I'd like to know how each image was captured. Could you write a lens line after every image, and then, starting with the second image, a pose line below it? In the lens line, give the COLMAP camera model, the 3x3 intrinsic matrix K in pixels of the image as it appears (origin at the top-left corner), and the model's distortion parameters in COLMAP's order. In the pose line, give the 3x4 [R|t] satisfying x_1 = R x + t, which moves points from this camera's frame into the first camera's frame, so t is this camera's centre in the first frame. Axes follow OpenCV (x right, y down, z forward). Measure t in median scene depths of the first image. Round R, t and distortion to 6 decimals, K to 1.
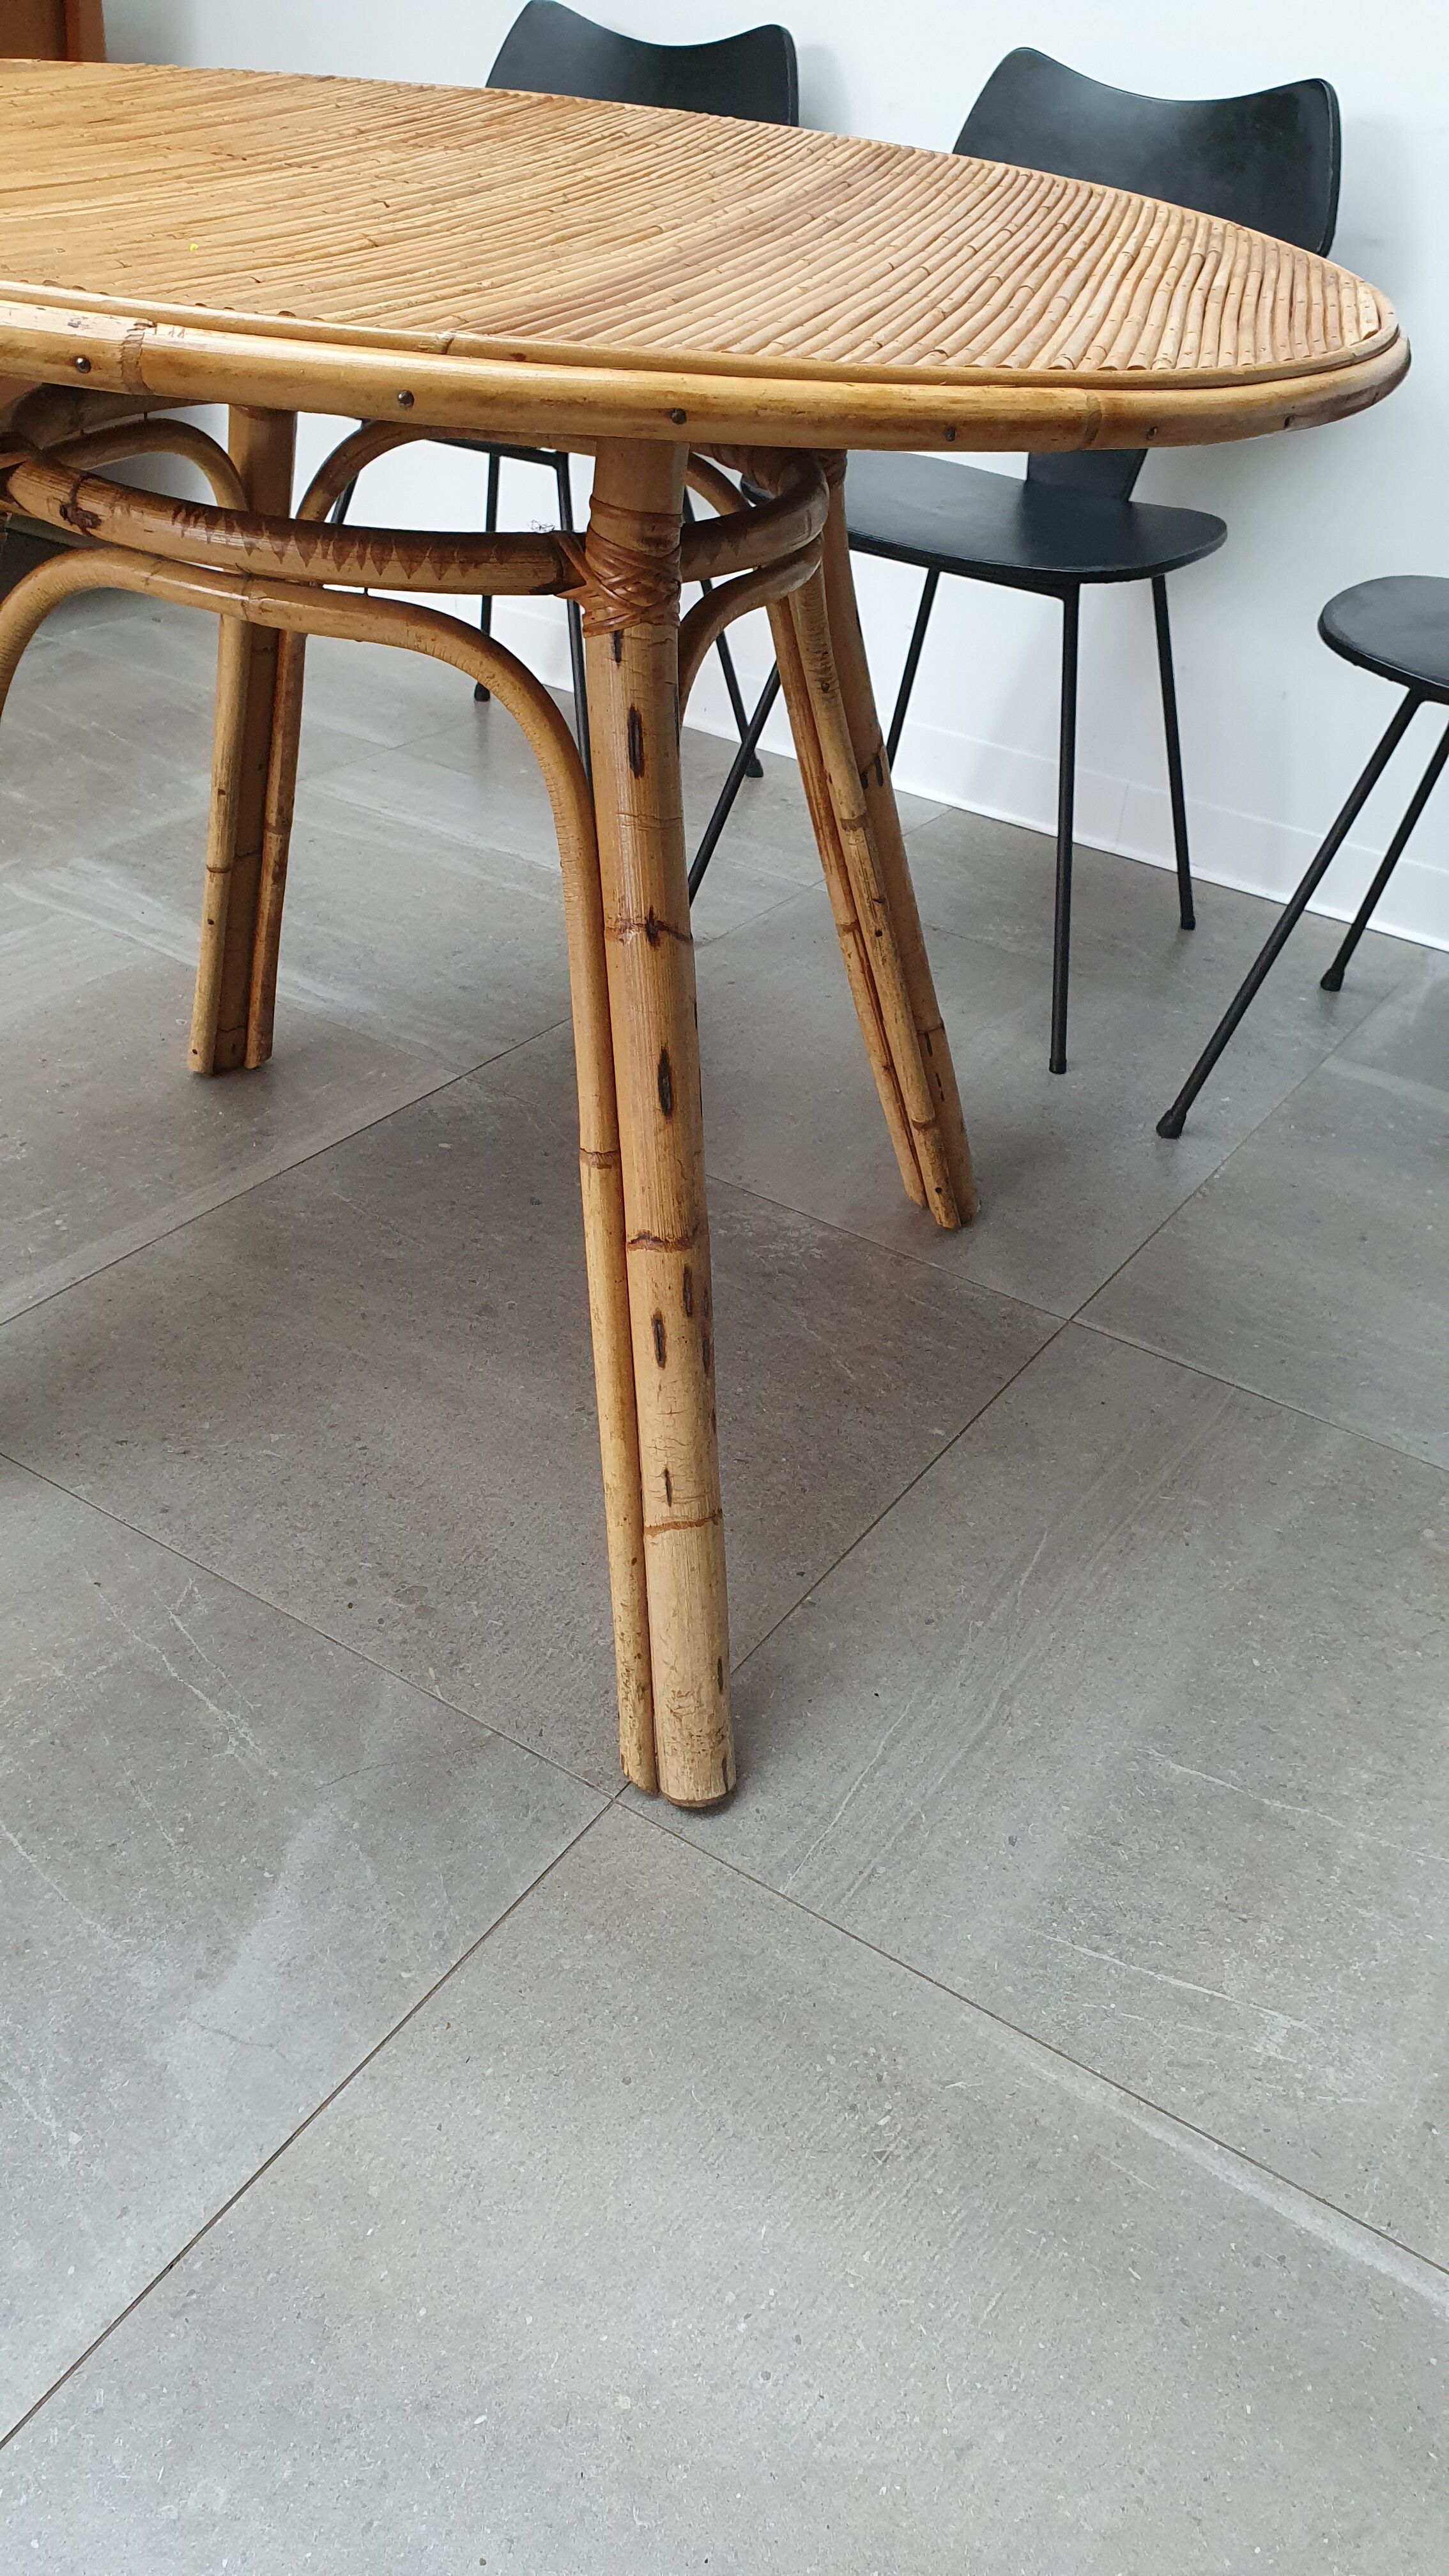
lens RADIAL K [[2123.9, 0, 794.6], [0, 2123.9, 1180.0], [0, 0, 1]] dist [0.040161, 0.002454]
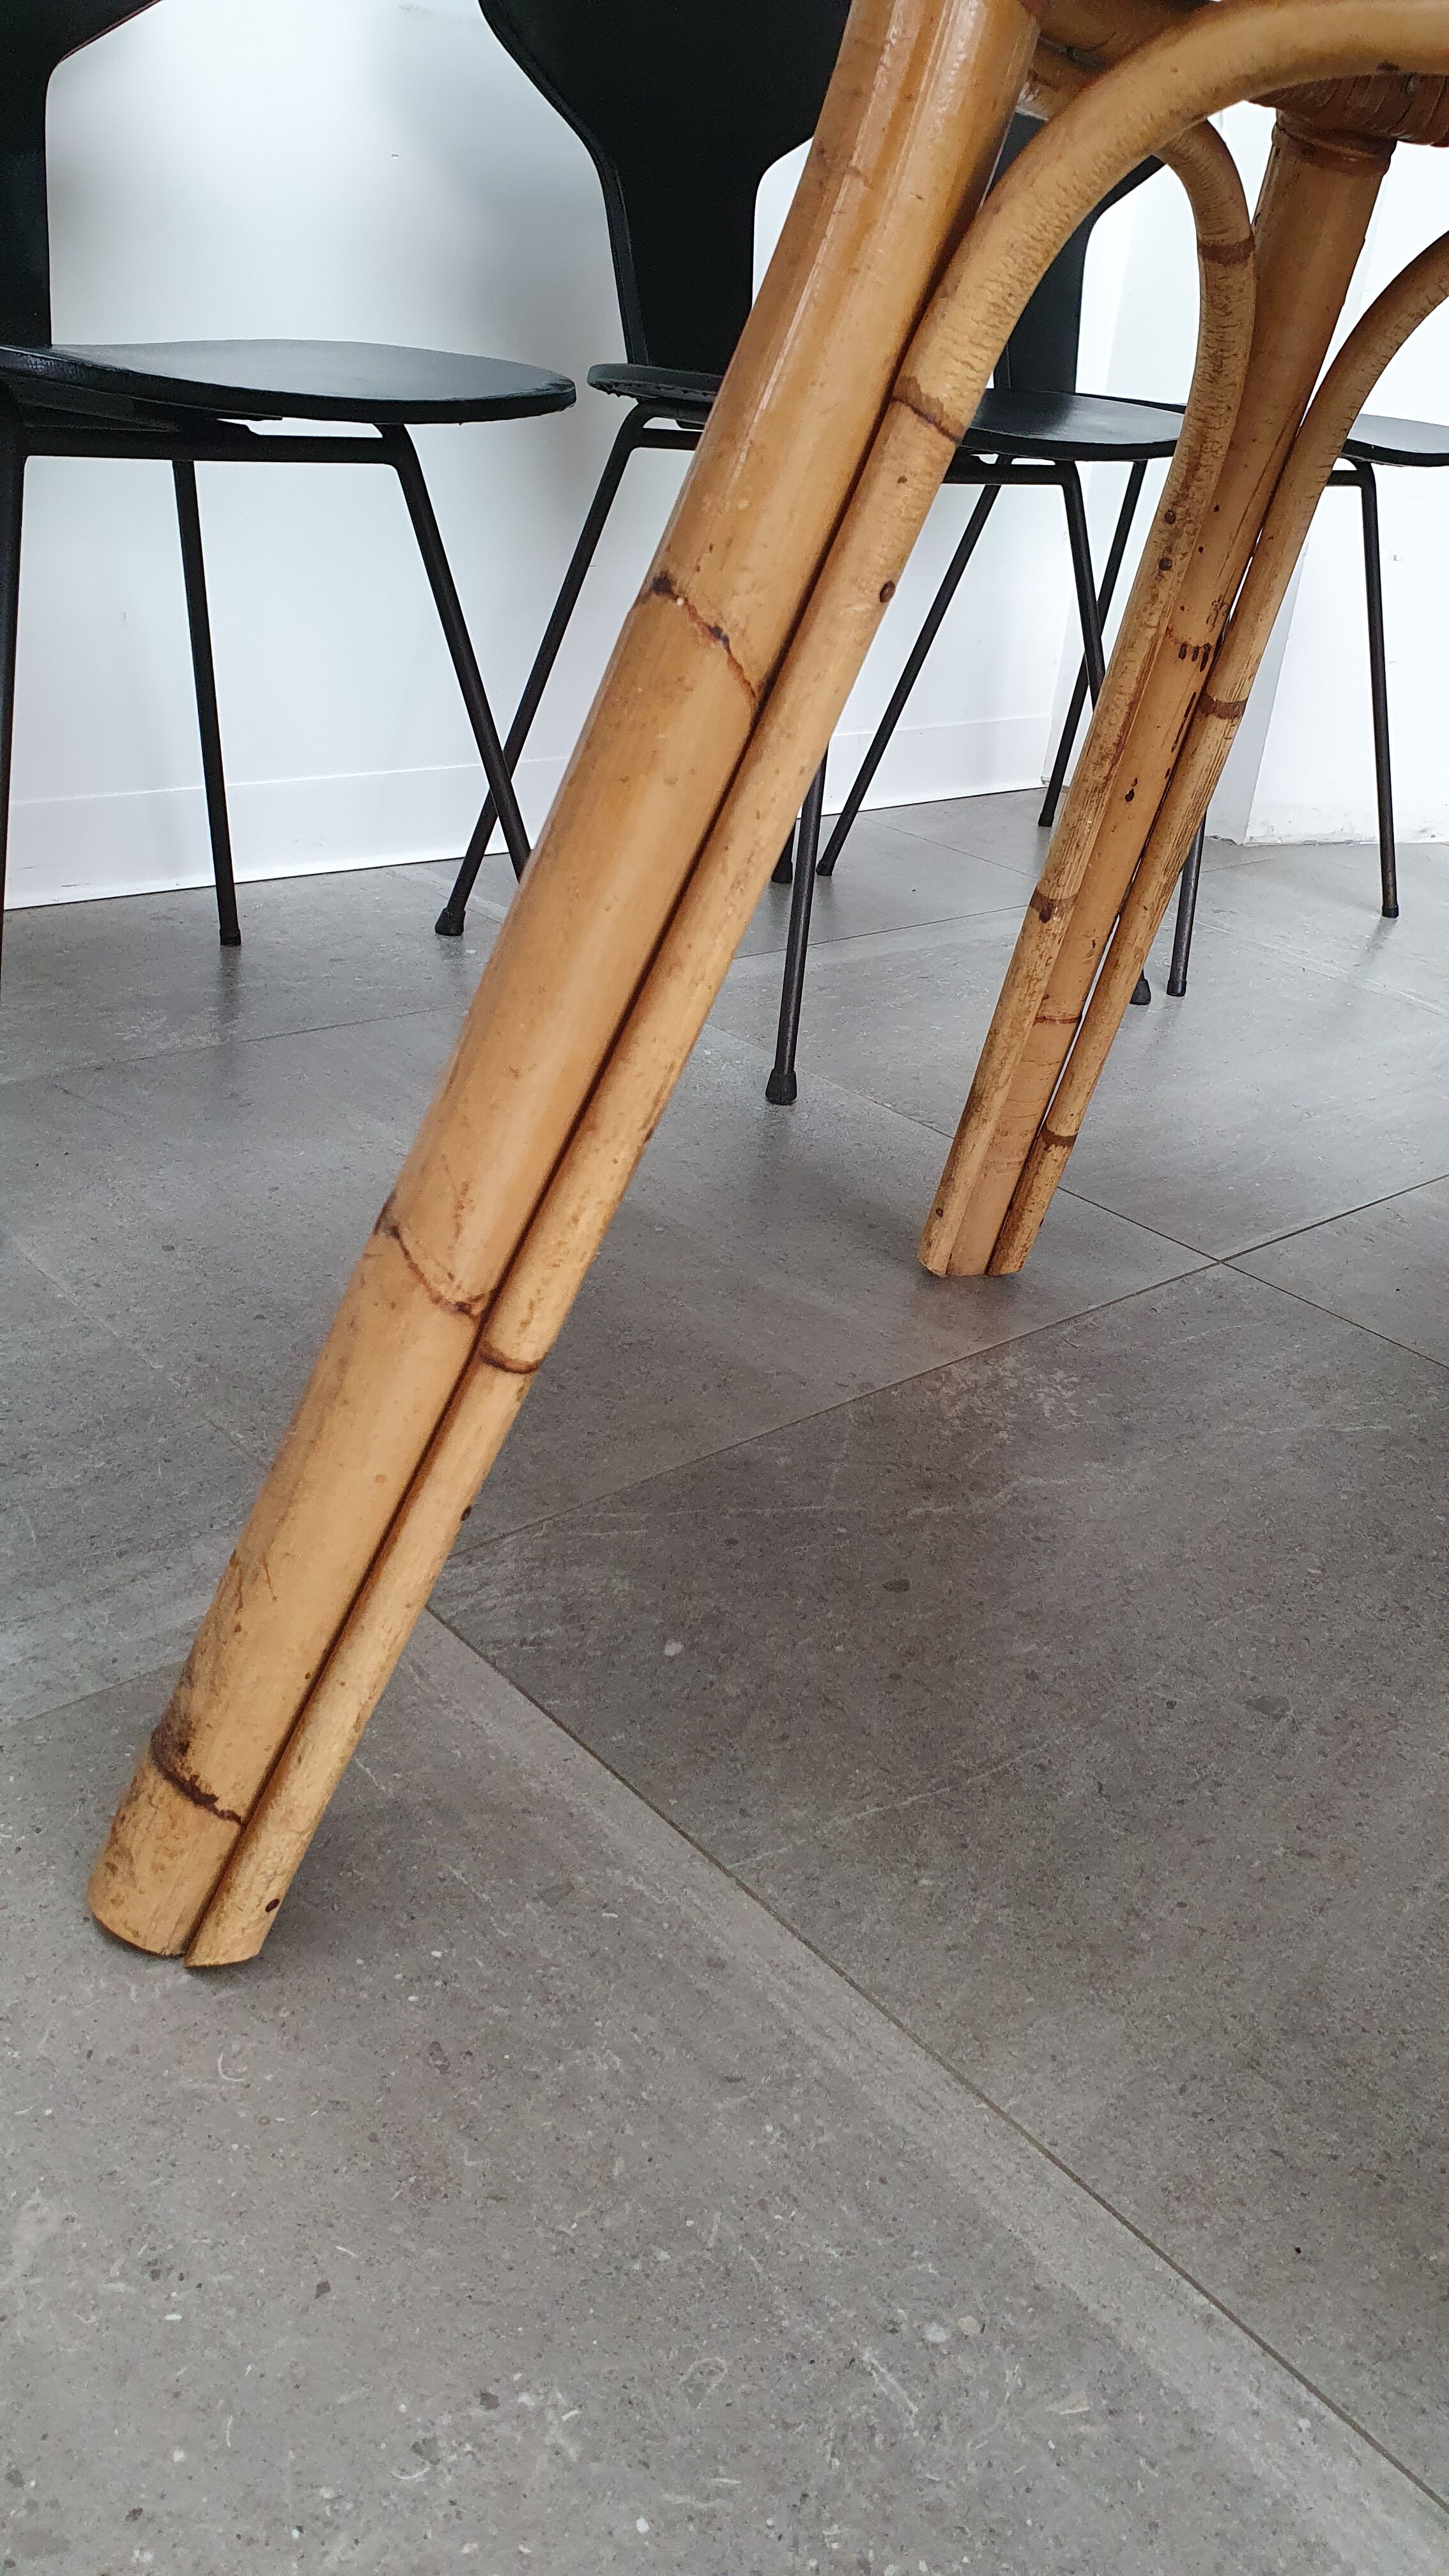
lens RADIAL K [[2020.7, 0, 698.0], [0, 2020.7, 1293.4], [0, 0, 1]] dist [0.012552, 0.011375]
pose [[0.280471, -0.483143, 0.829403, -0.514162], [0.420152, 0.838703, 0.346482, -0.246663], [-0.863023, 0.251297, 0.438225, 0.770454]]
